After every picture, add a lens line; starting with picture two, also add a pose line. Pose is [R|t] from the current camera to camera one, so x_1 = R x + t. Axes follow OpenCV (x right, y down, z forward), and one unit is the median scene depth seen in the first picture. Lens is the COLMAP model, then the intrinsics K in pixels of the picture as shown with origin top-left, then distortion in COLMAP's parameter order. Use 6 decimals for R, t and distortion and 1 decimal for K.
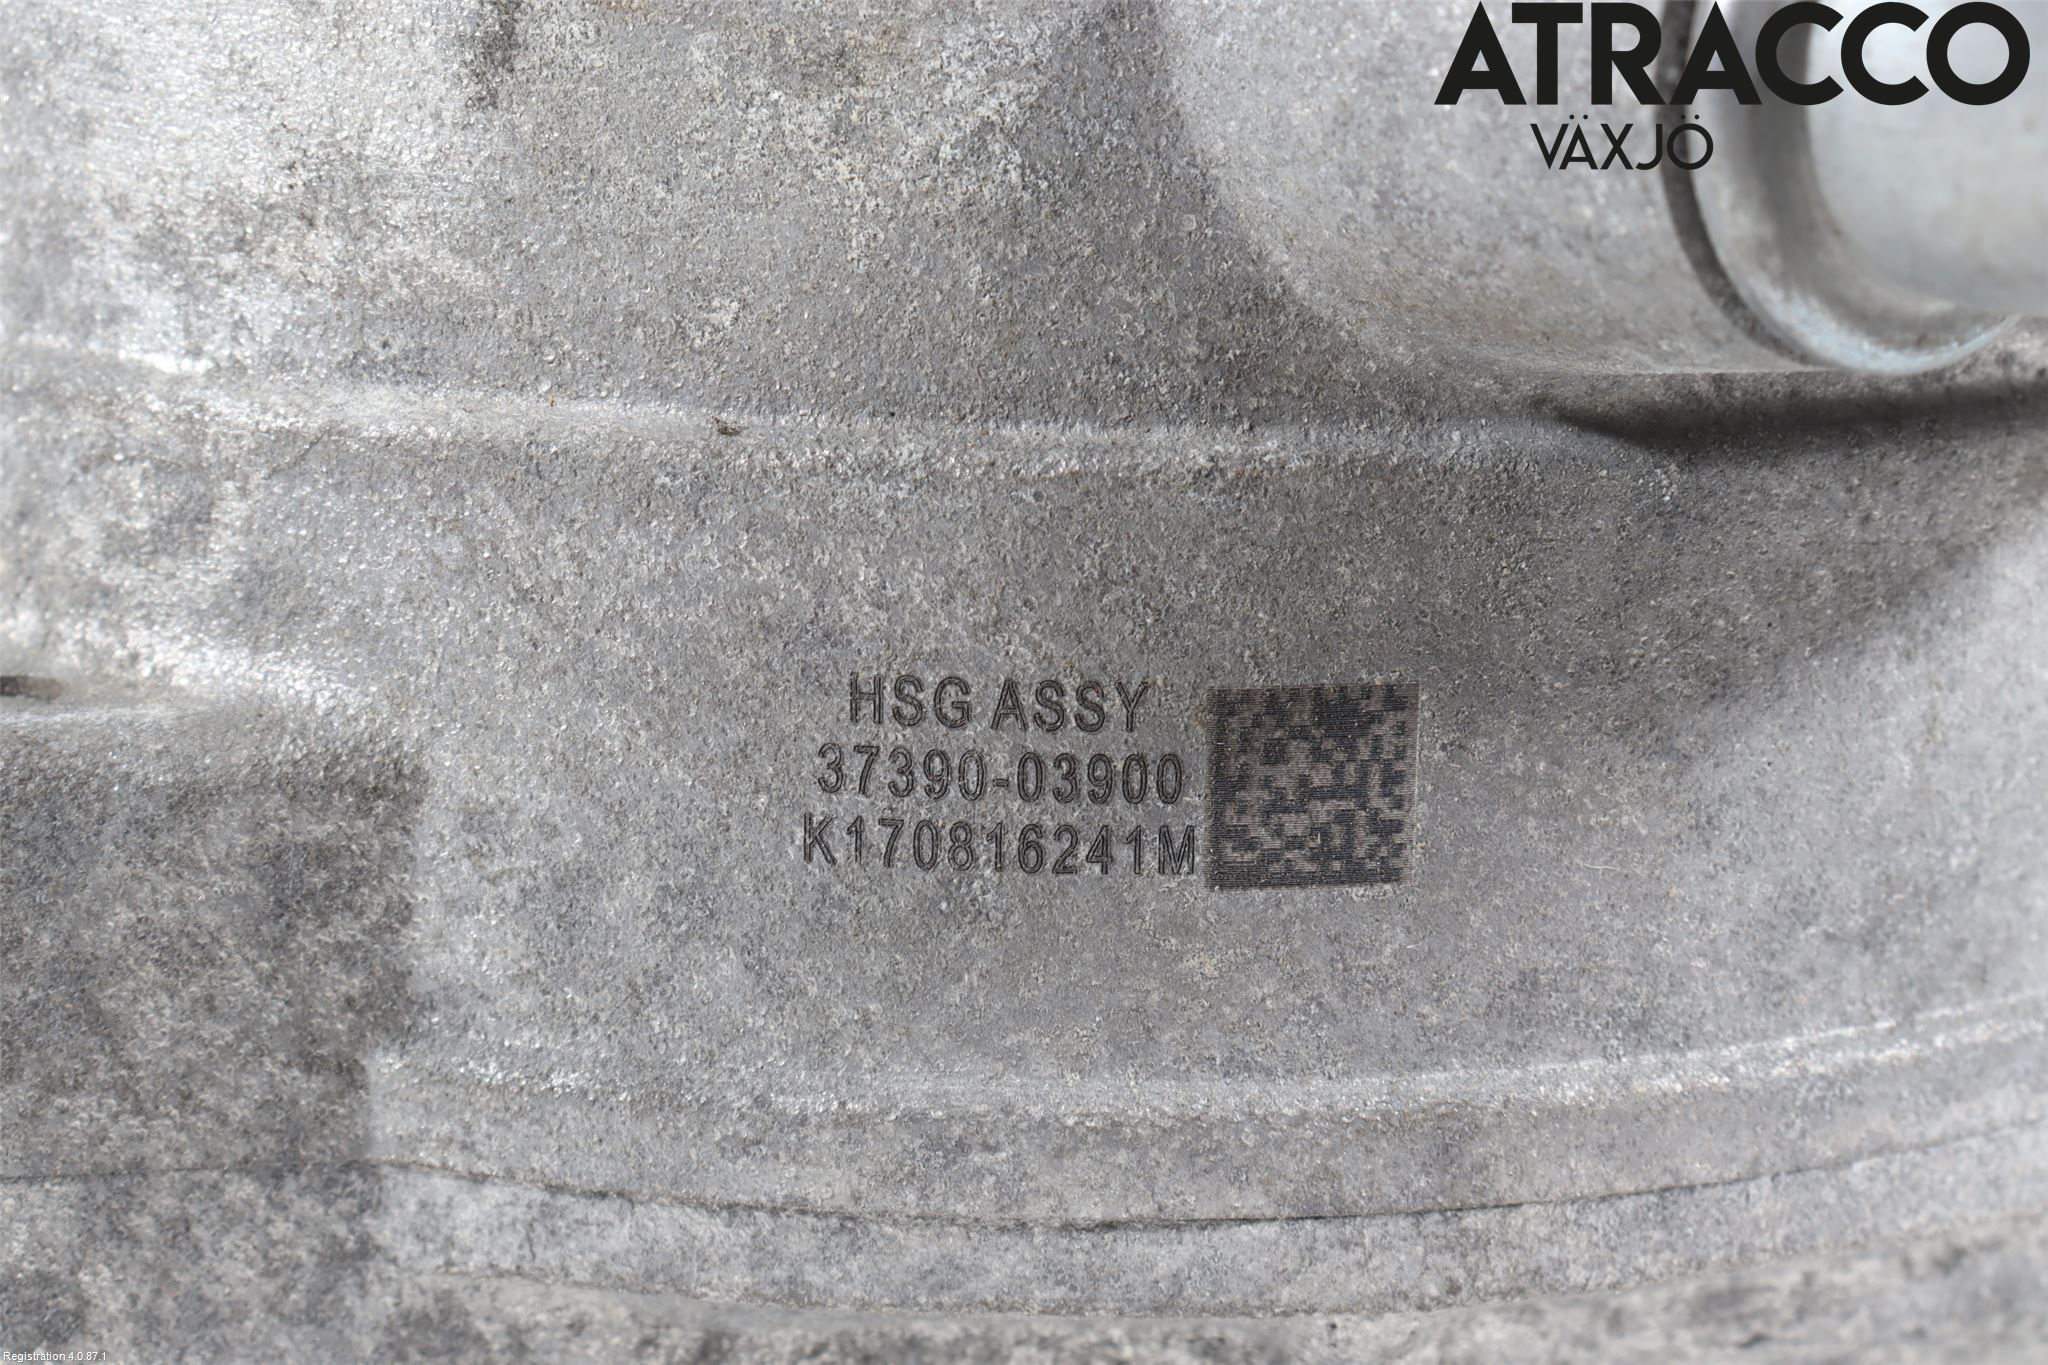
lens RADIAL K [[4605.2, 0, 1022.3], [0, 4605.2, 683.6], [0, 0, 1]] dist [0.021183, 0.000000]
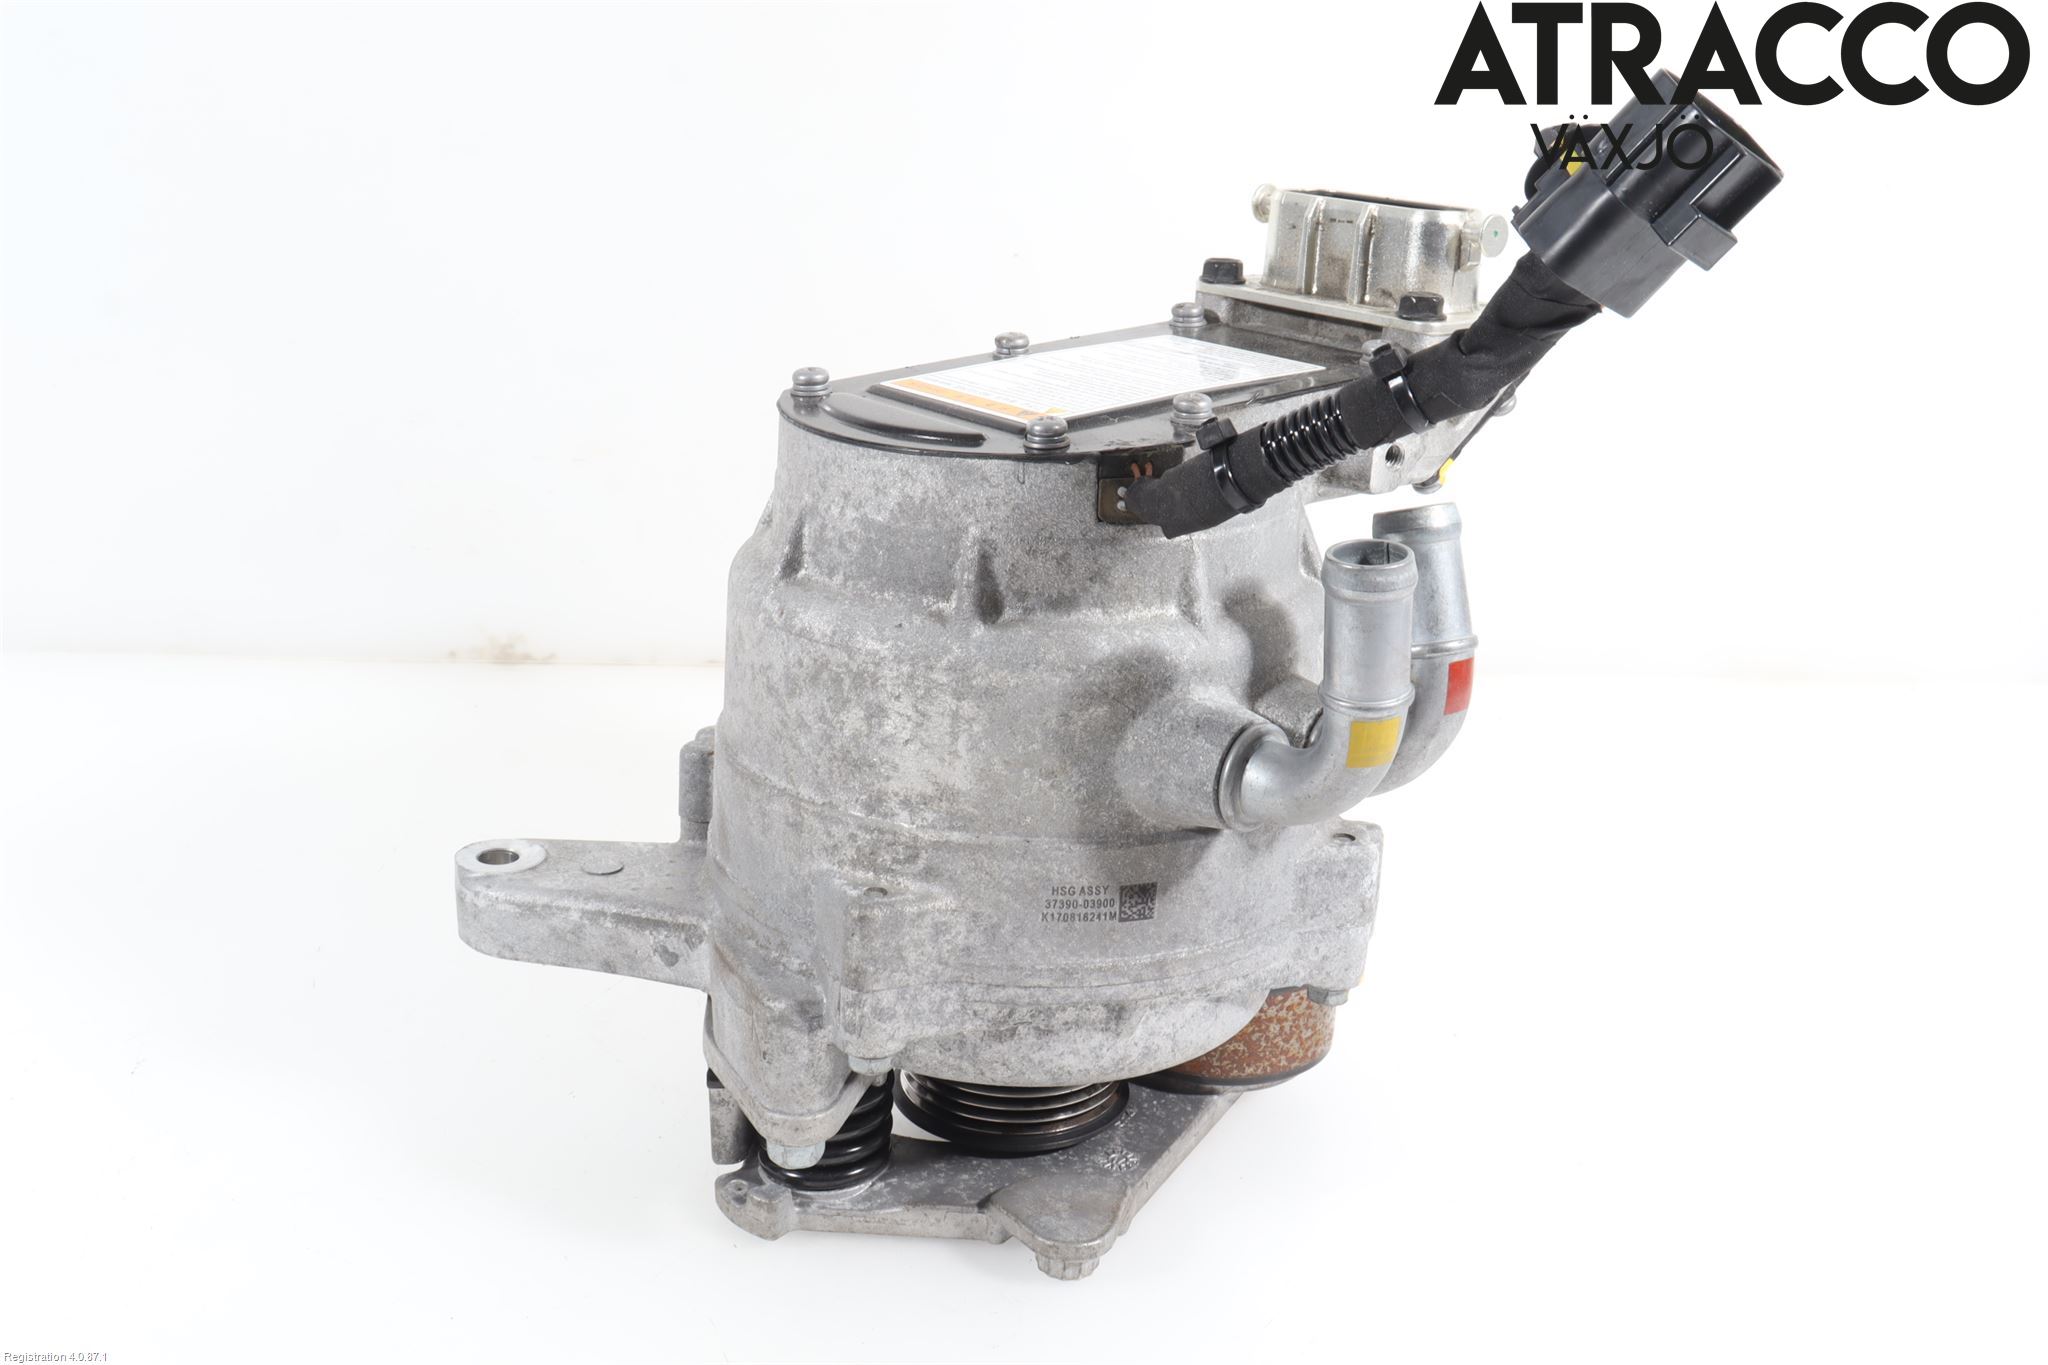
lens RADIAL K [[2274.6, 0, 1025.8], [0, 2274.6, 680.5], [0, 0, 1]] dist [-0.002054, 0.000000]
pose [[0.977720, -0.034660, 0.207033, -0.579812], [0.019474, 0.996998, 0.074942, -0.419379], [-0.209009, -0.069240, 0.975459, -1.456828]]
